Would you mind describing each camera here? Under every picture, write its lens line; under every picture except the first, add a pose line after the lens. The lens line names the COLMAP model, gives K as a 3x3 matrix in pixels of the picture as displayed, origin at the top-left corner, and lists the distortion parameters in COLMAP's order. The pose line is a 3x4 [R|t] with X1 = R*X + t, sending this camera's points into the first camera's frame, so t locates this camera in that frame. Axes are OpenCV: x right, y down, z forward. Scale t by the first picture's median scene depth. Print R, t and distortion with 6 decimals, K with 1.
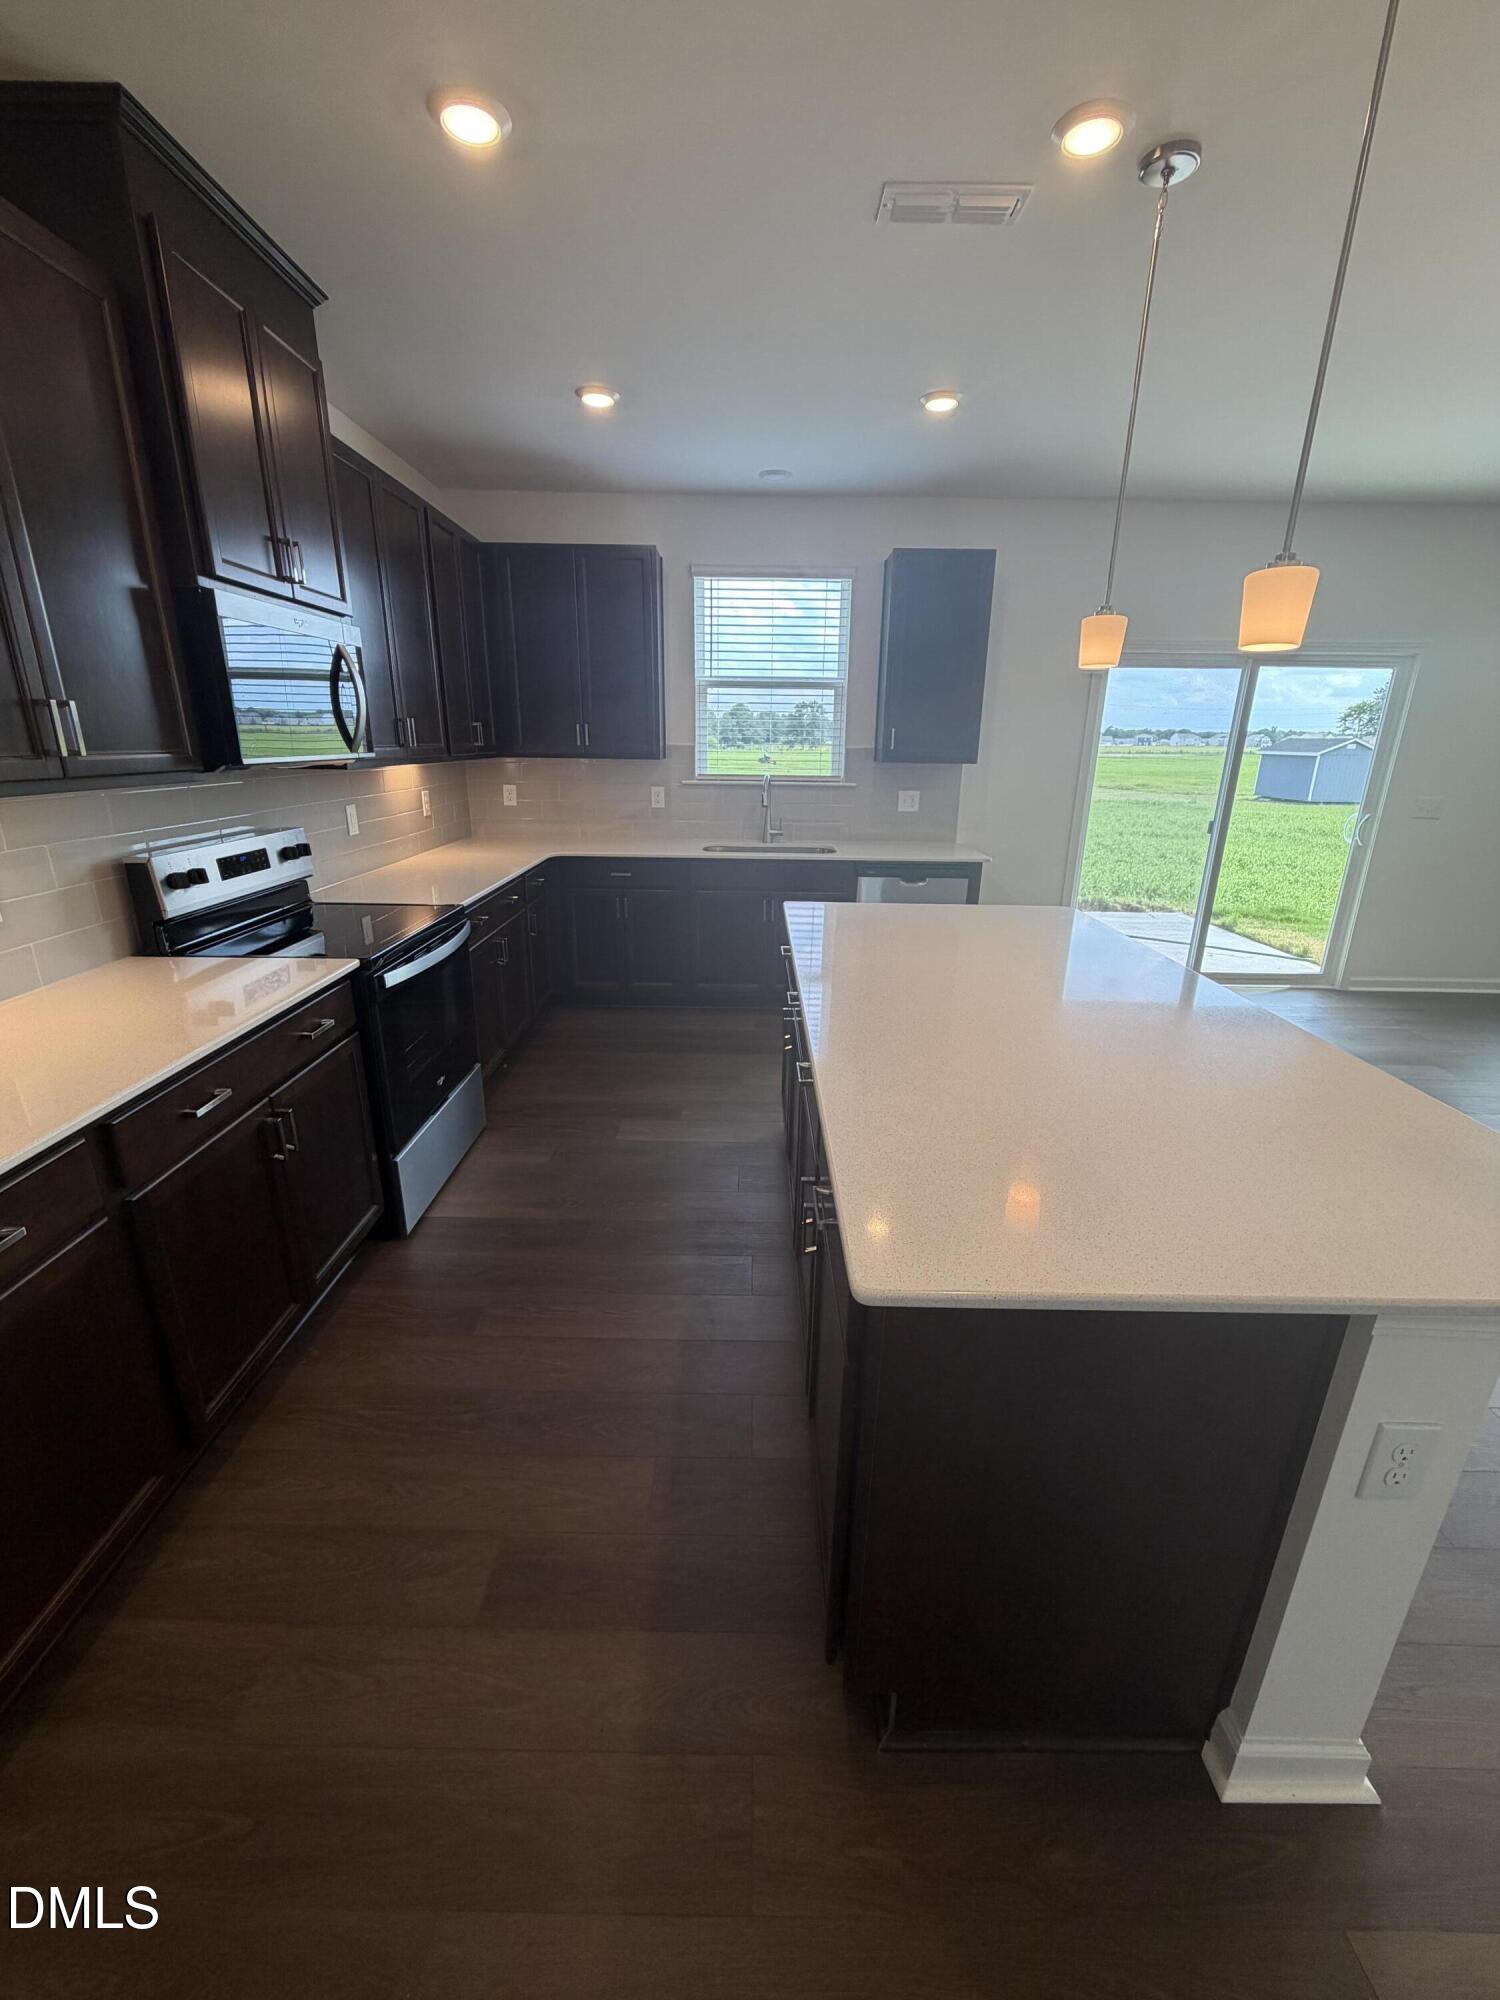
lens RADIAL K [[802.3, 0, 757.3], [0, 802.3, 989.2], [0, 0, 1]] dist [0.007807, -0.001052]
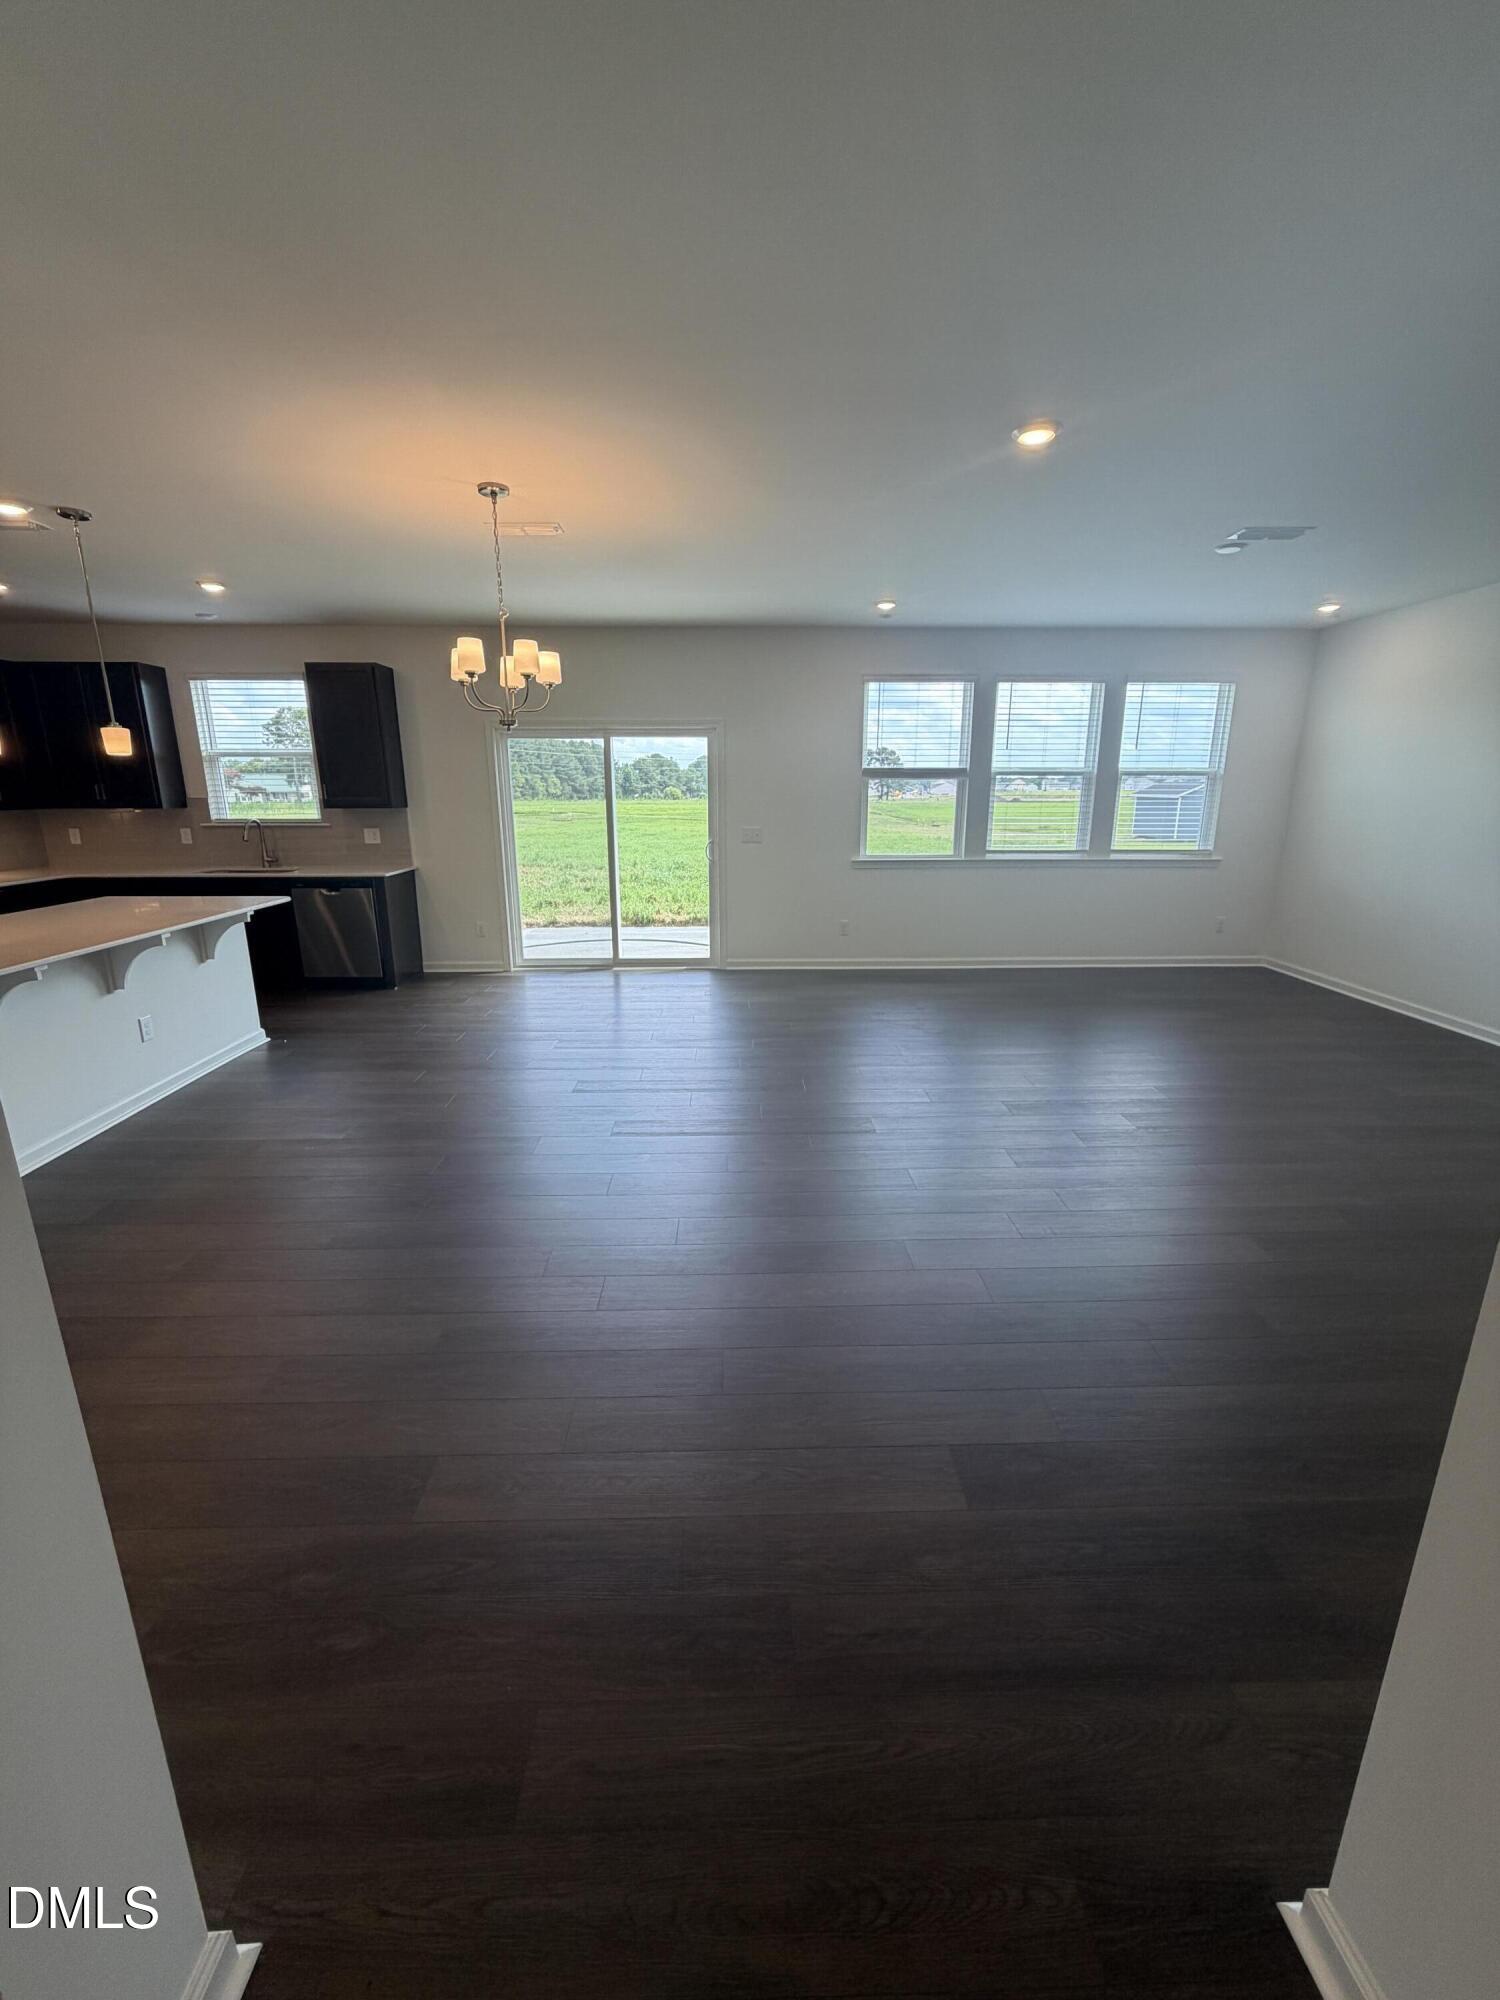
lens RADIAL K [[802.3, 0, 747.0], [0, 802.3, 989.9], [0, 0, 1]] dist [0.007807, -0.001052]
pose [[0.999587, -0.021258, 0.019346, 0.814988], [0.022325, 0.998142, -0.056702, 0.123858], [-0.018104, 0.057111, 0.998204, -0.377899]]
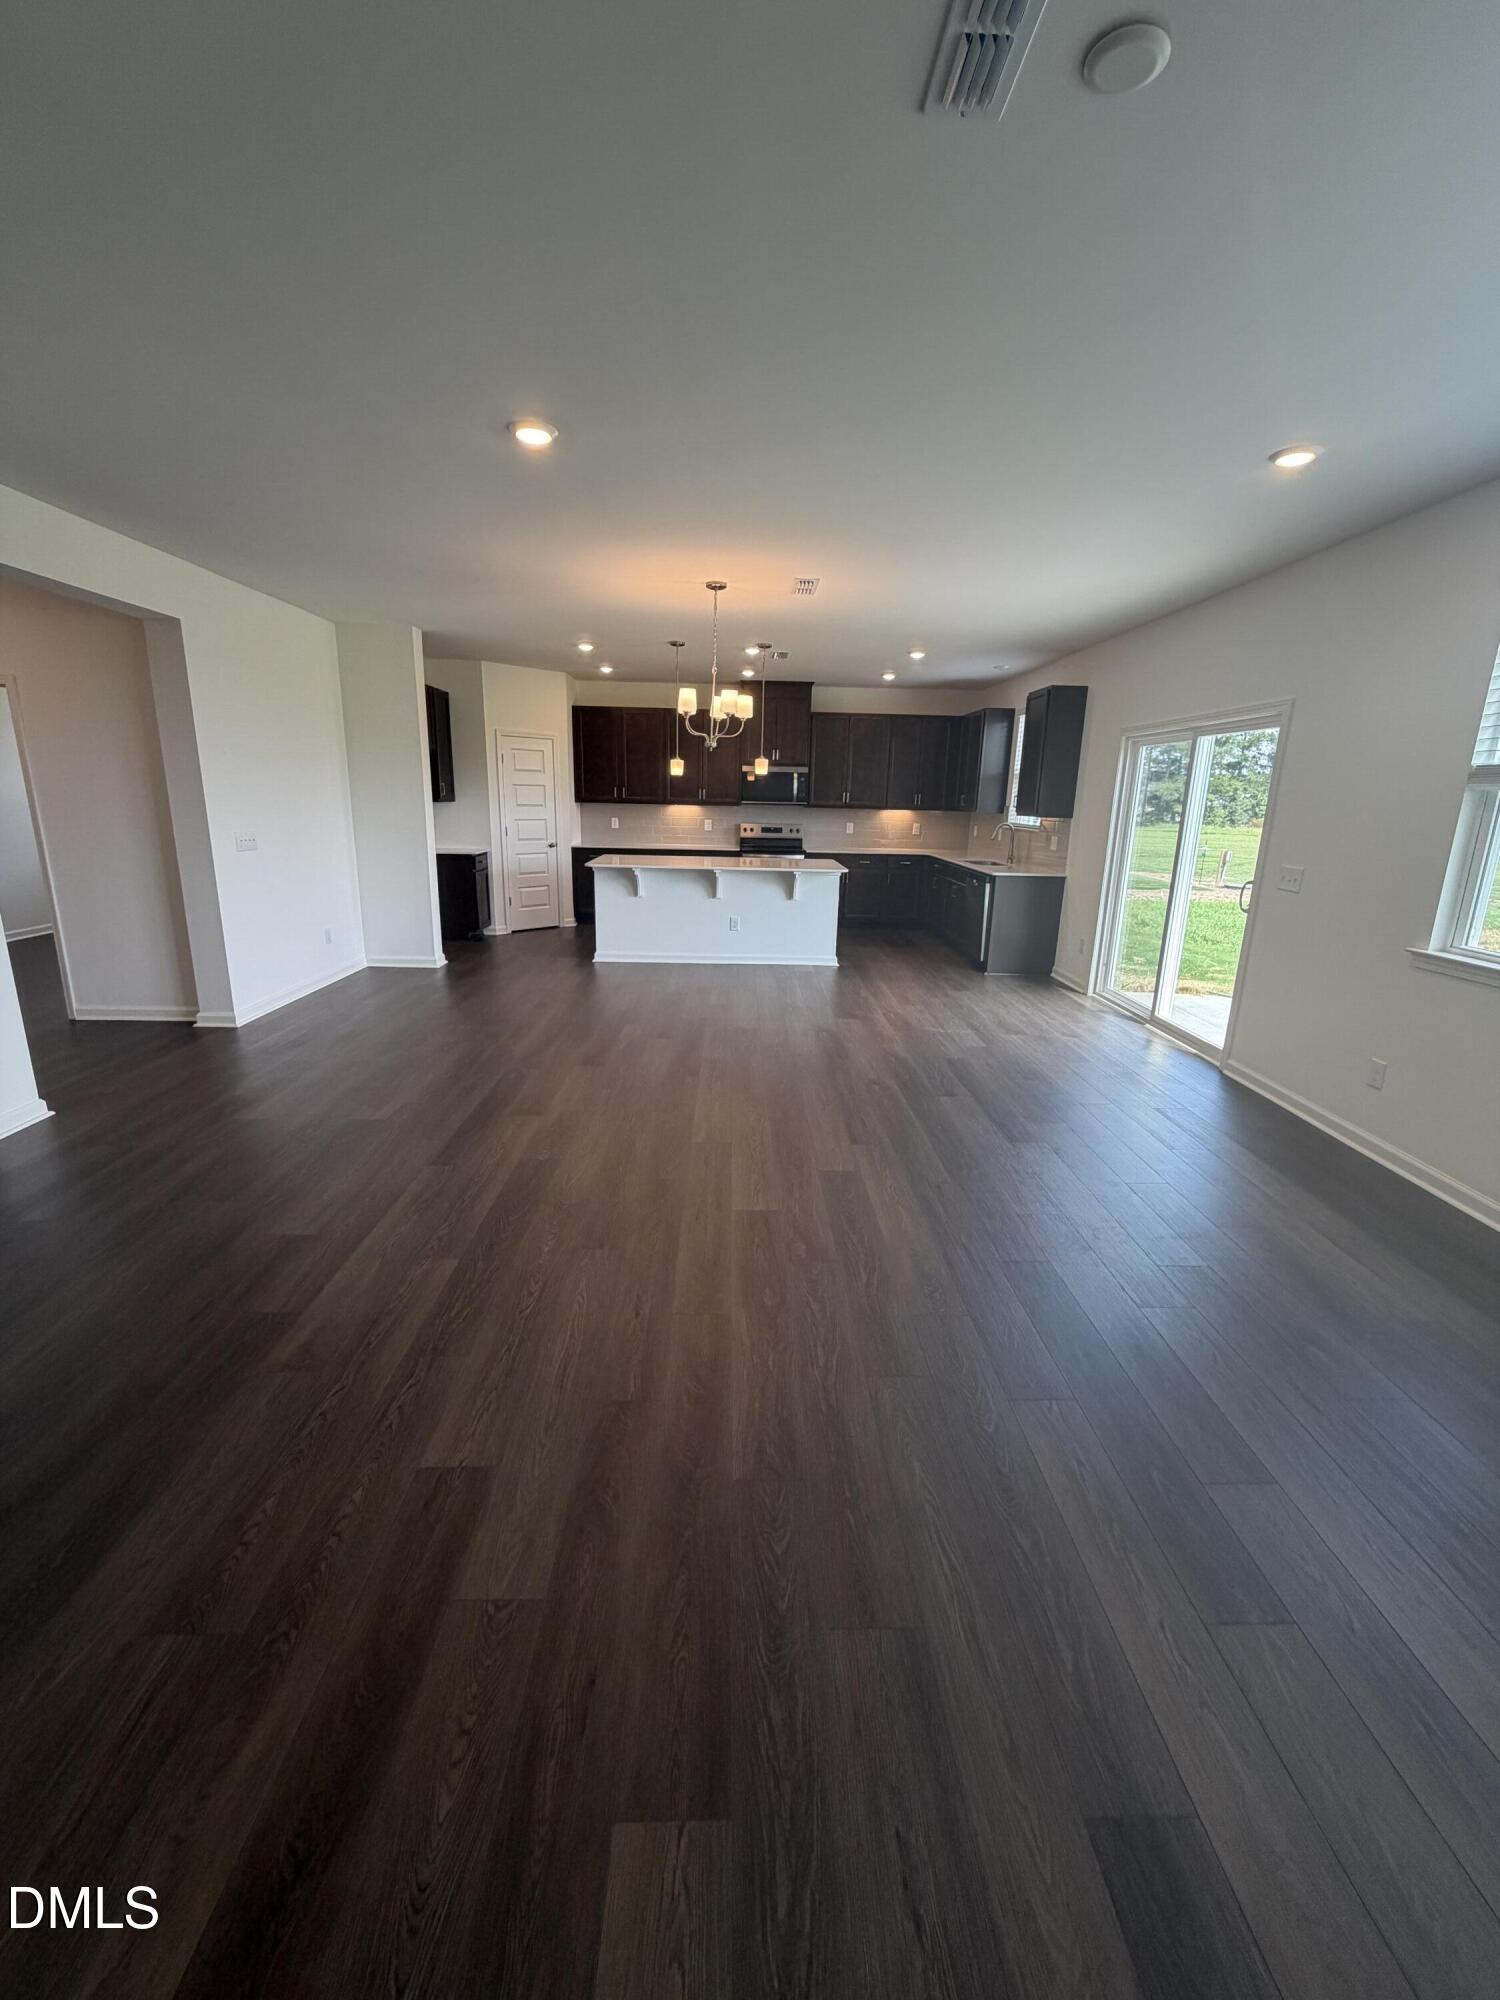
lens RADIAL K [[802.3, 0, 758.6], [0, 802.3, 993.1], [0, 0, 1]] dist [0.007807, -0.001052]
pose [[0.026304, 0.226666, -0.973617, 1.738835], [-0.322188, 0.923904, 0.206388, -0.110300], [0.946310, 0.308259, 0.097331, 0.429680]]
